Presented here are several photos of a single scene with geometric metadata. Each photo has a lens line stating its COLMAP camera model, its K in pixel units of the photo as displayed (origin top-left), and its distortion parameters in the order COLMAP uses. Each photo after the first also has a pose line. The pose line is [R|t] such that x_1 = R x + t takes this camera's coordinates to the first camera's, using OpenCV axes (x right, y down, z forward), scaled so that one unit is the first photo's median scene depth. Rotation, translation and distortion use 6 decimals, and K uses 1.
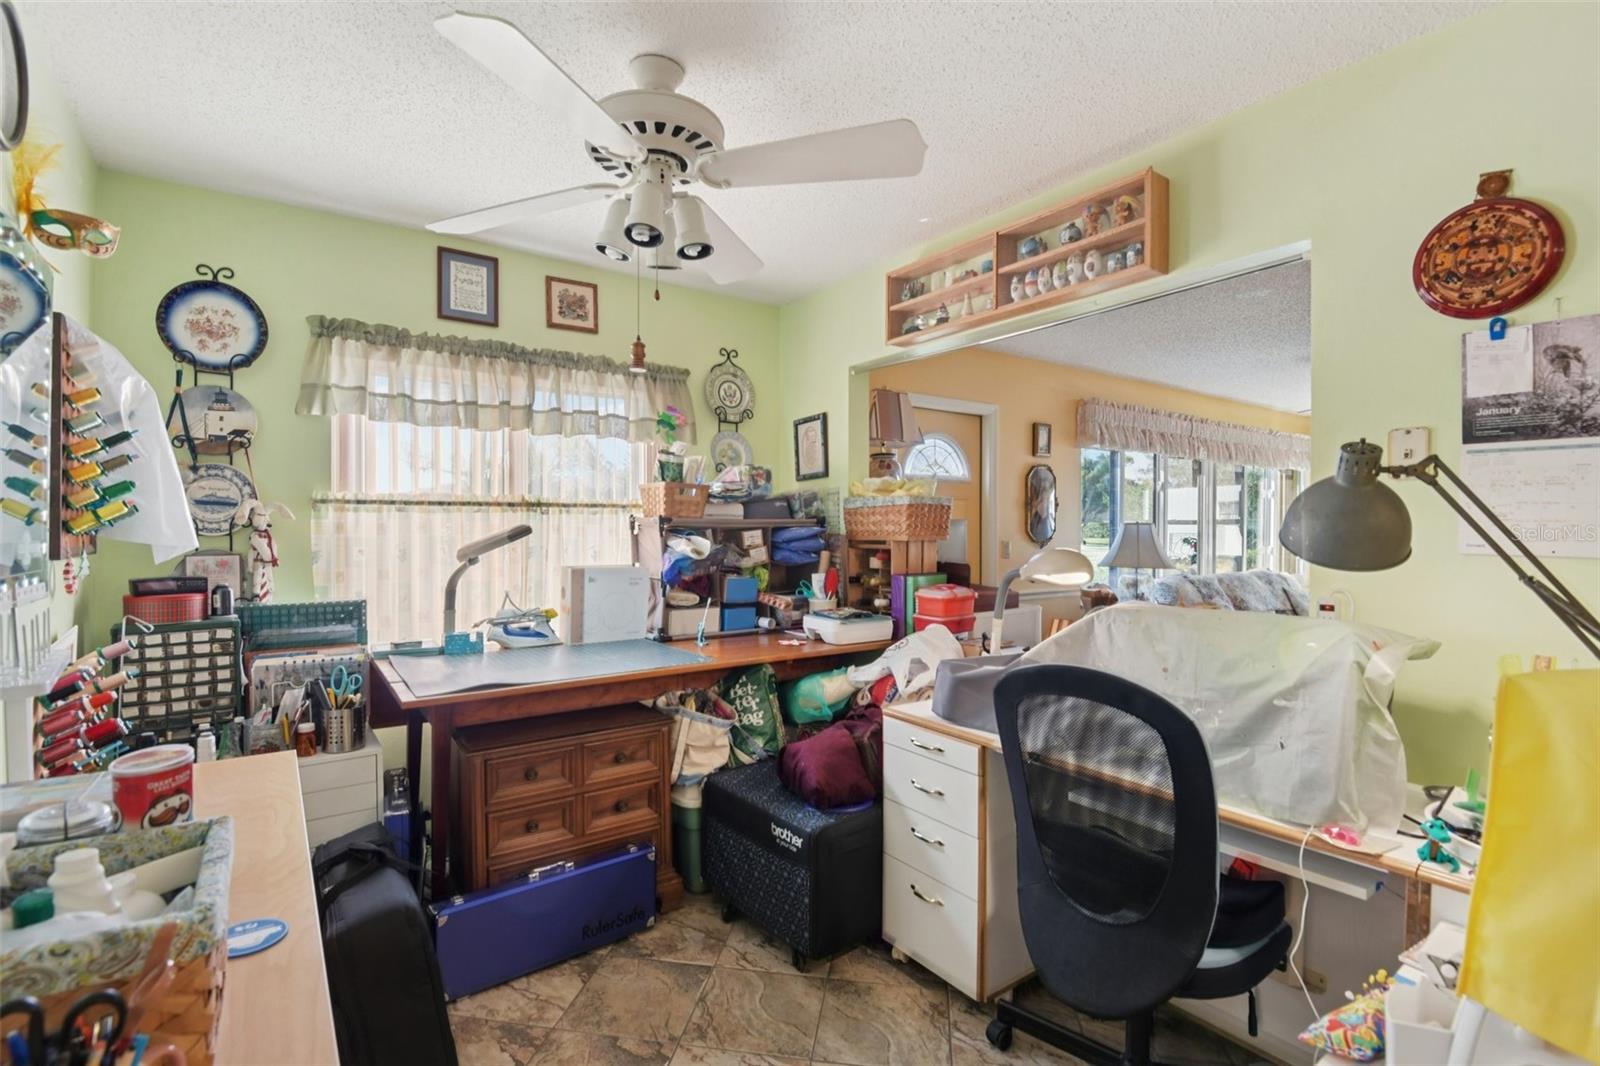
lens RADIAL K [[738.5, 0, 802.8], [0, 738.5, 526.5], [0, 0, 1]] dist [0.007730, -0.018792]
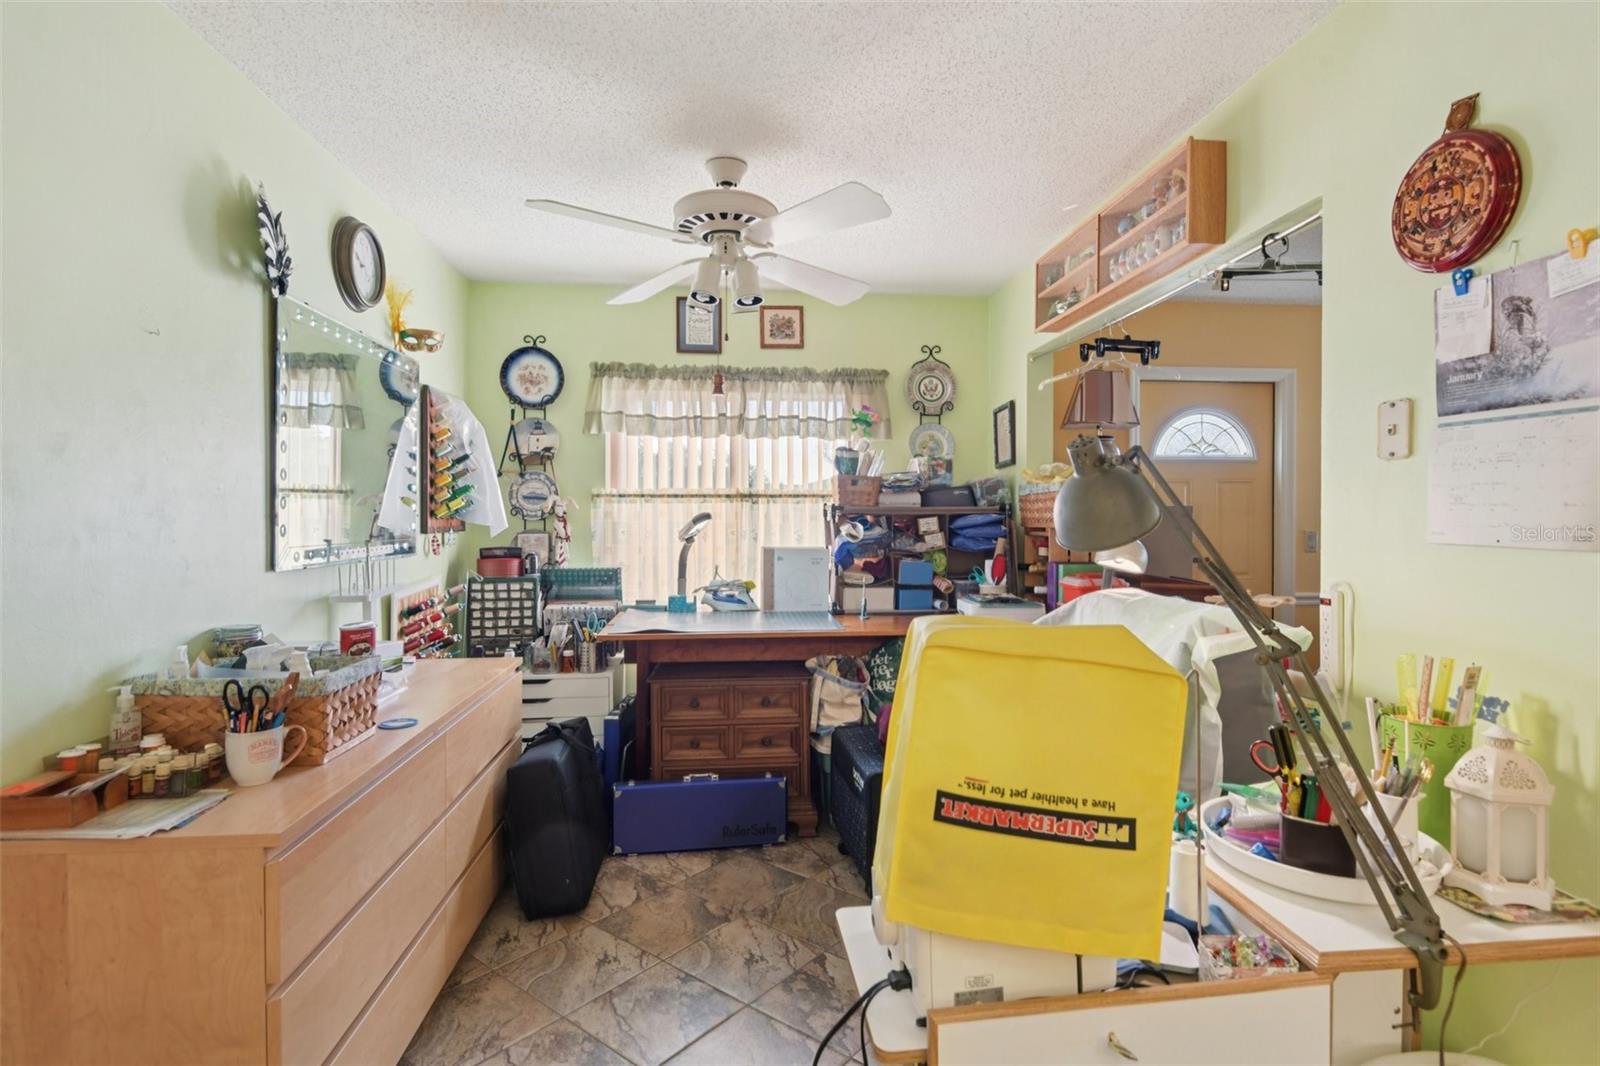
lens RADIAL K [[802.2, 0, 803.0], [0, 802.2, 511.5], [0, 0, 1]] dist [0.035695, -0.034098]
pose [[0.869581, -0.002264, -0.493785, 0.448765], [-0.000071, 0.999989, -0.004710, 0.002682], [0.493790, 0.004131, 0.869571, -0.127207]]
